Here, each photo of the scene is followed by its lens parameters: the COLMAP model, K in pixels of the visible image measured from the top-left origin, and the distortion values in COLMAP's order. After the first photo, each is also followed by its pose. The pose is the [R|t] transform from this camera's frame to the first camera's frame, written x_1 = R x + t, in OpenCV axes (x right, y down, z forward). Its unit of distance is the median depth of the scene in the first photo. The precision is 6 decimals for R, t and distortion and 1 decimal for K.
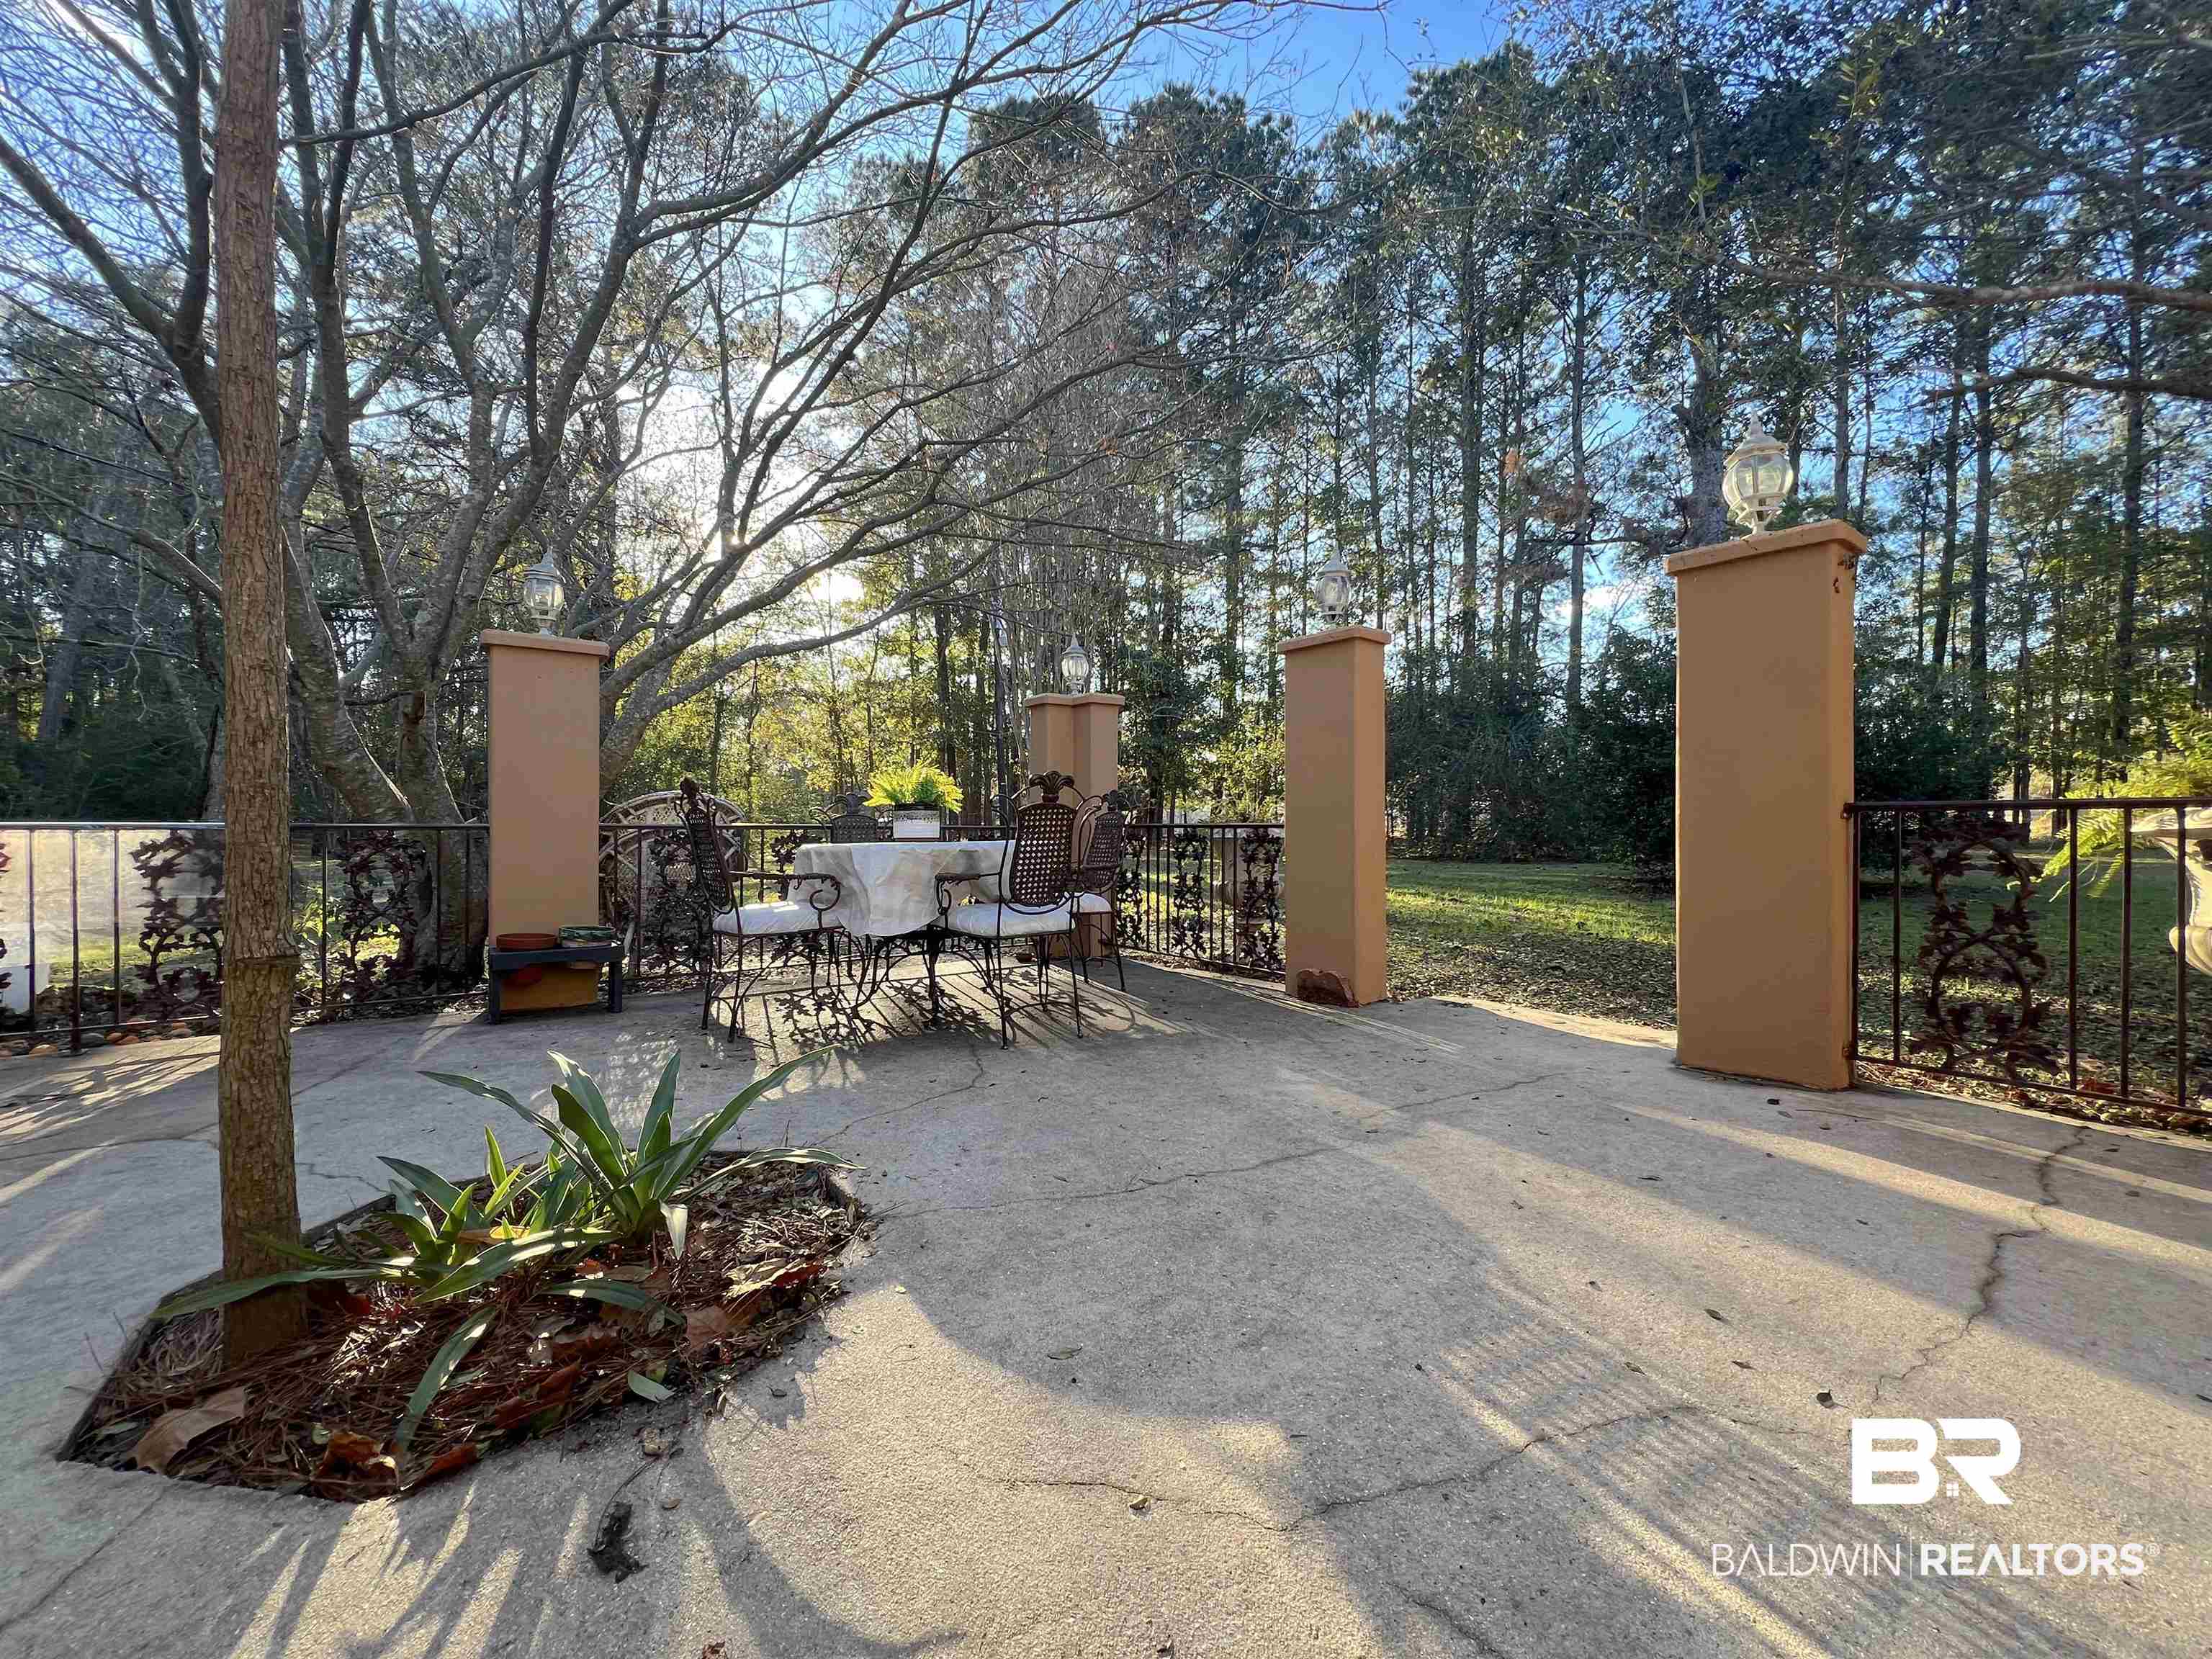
lens RADIAL K [[891.8, 0, 1106.0], [0, 891.8, 829.5], [0, 0, 1]] dist [-0.000357, 0.000300]
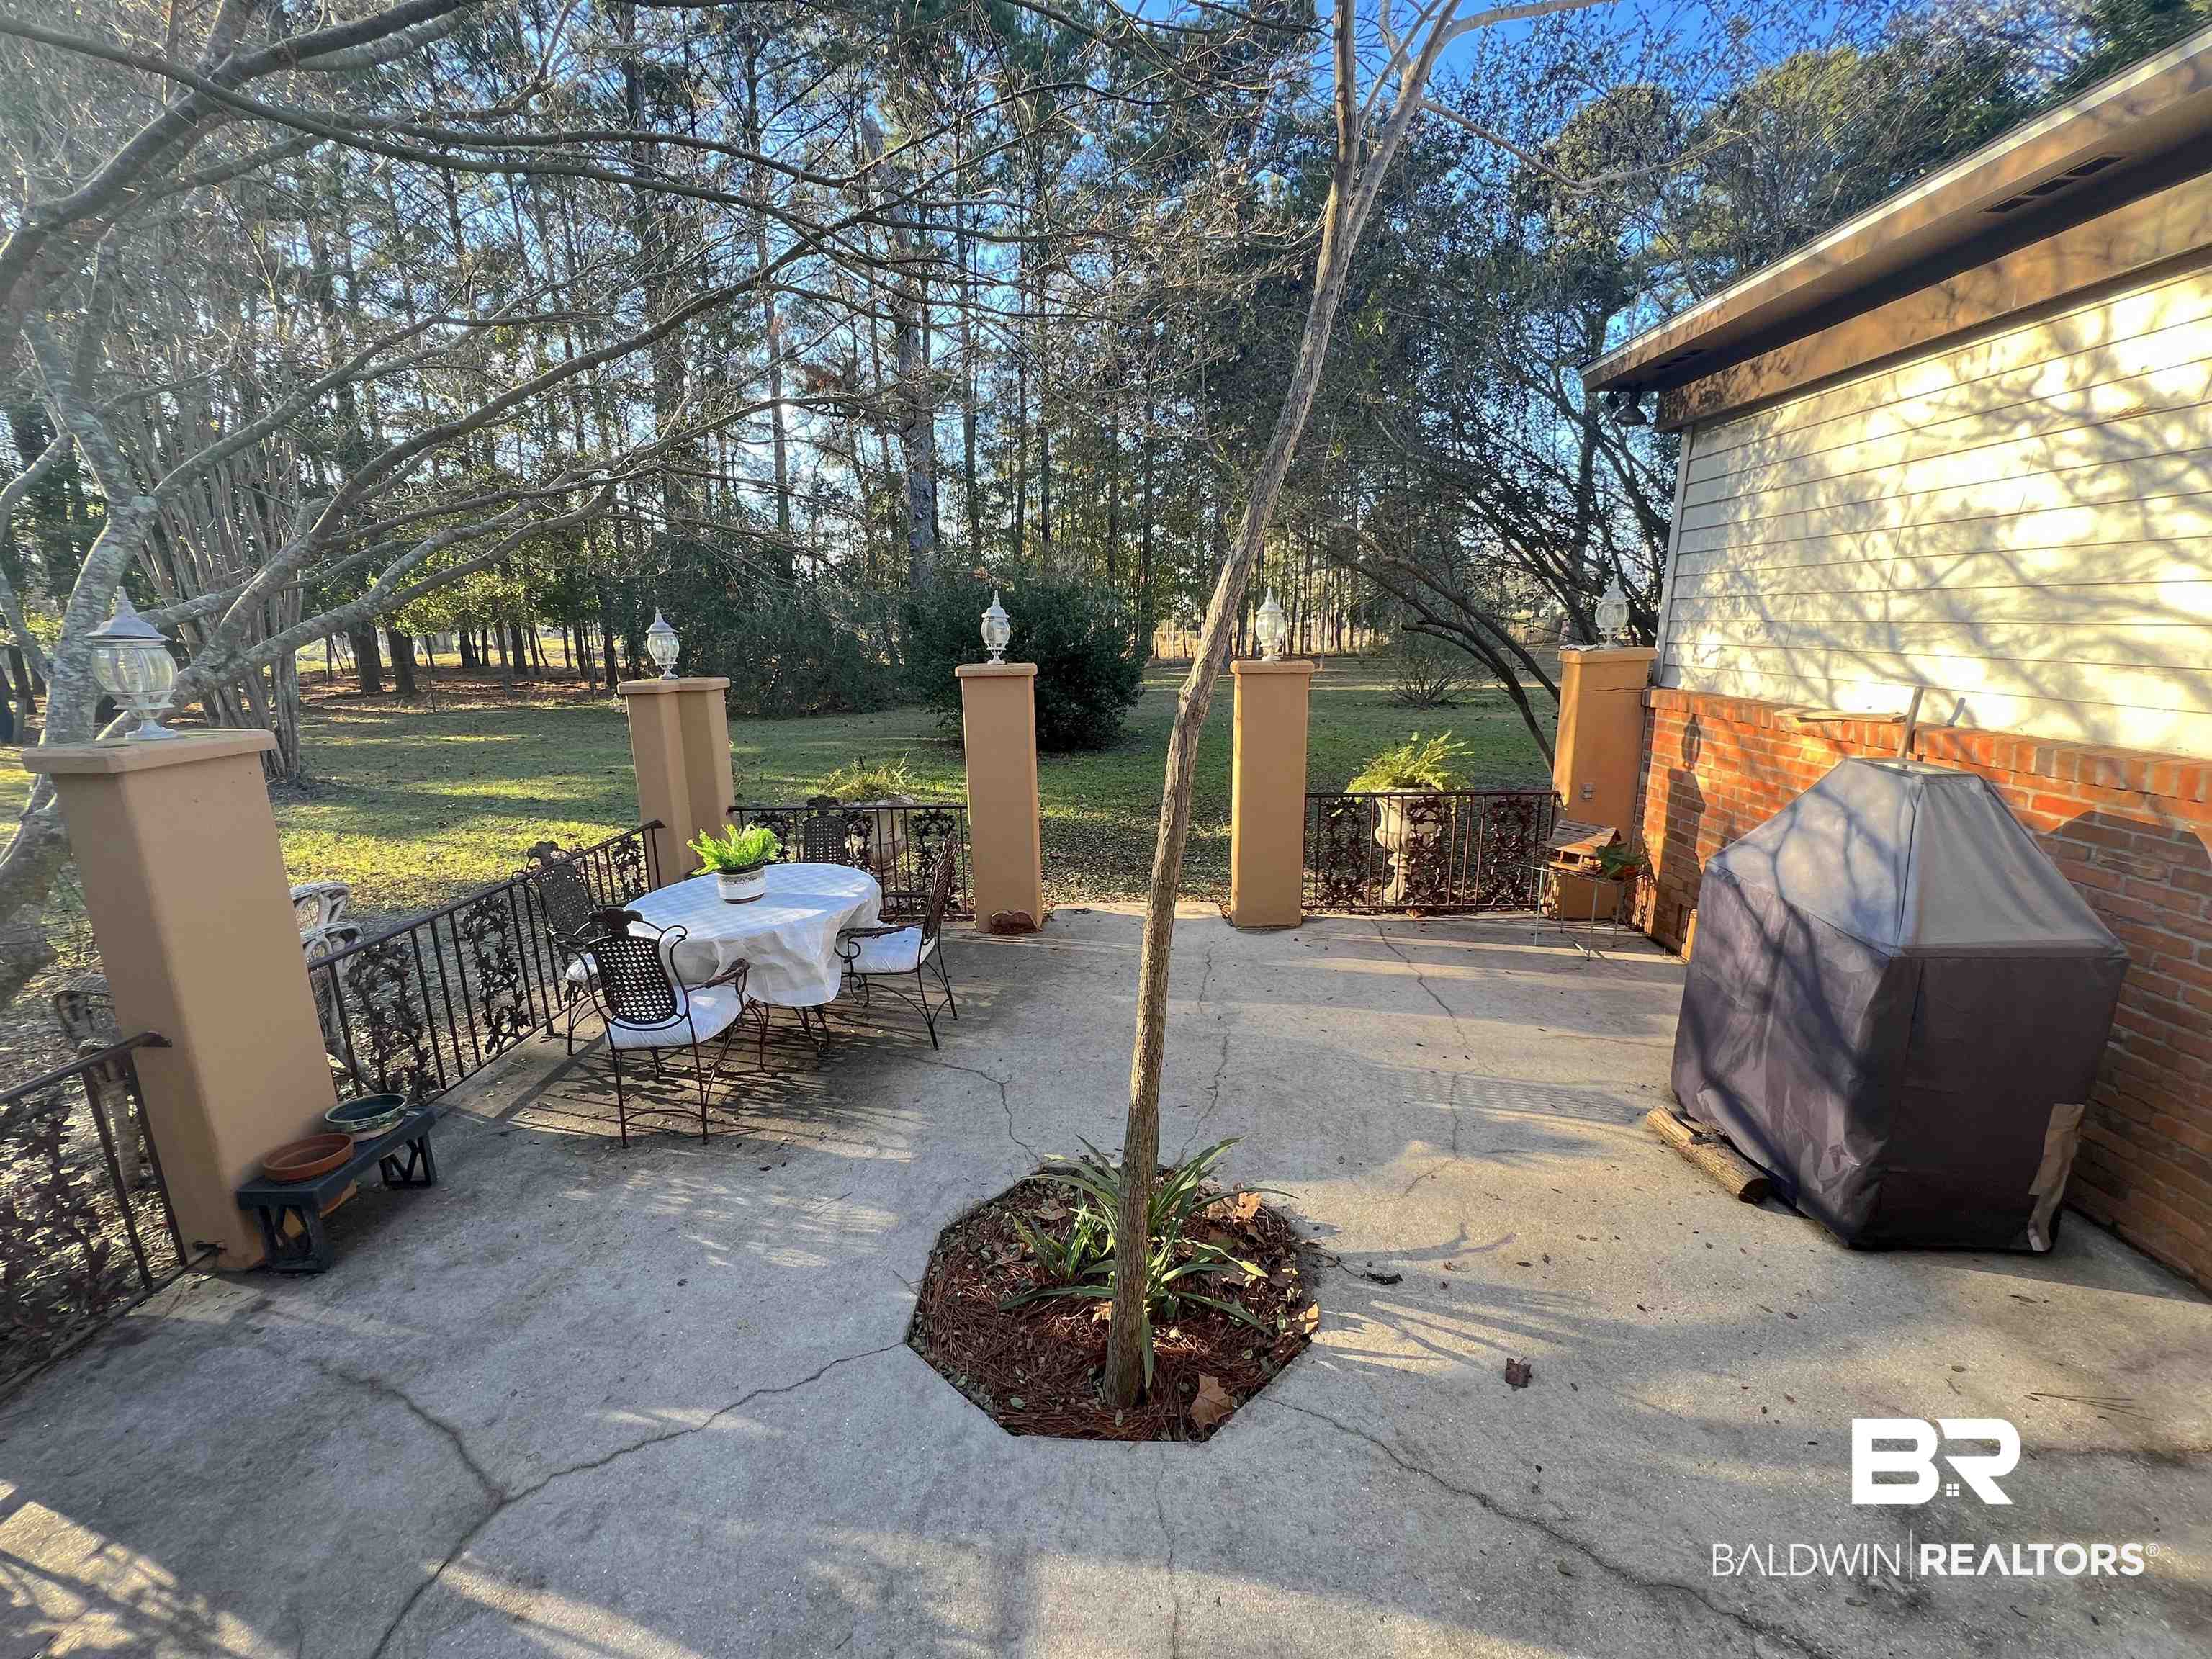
lens RADIAL K [[891.8, 0, 1106.0], [0, 891.8, 829.5], [0, 0, 1]] dist [-0.000357, 0.000300]
pose [[0.620713, -0.188807, 0.760965, -1.165987], [0.015470, 0.973332, 0.228880, -0.471461], [-0.783886, -0.130297, 0.607080, 0.077452]]
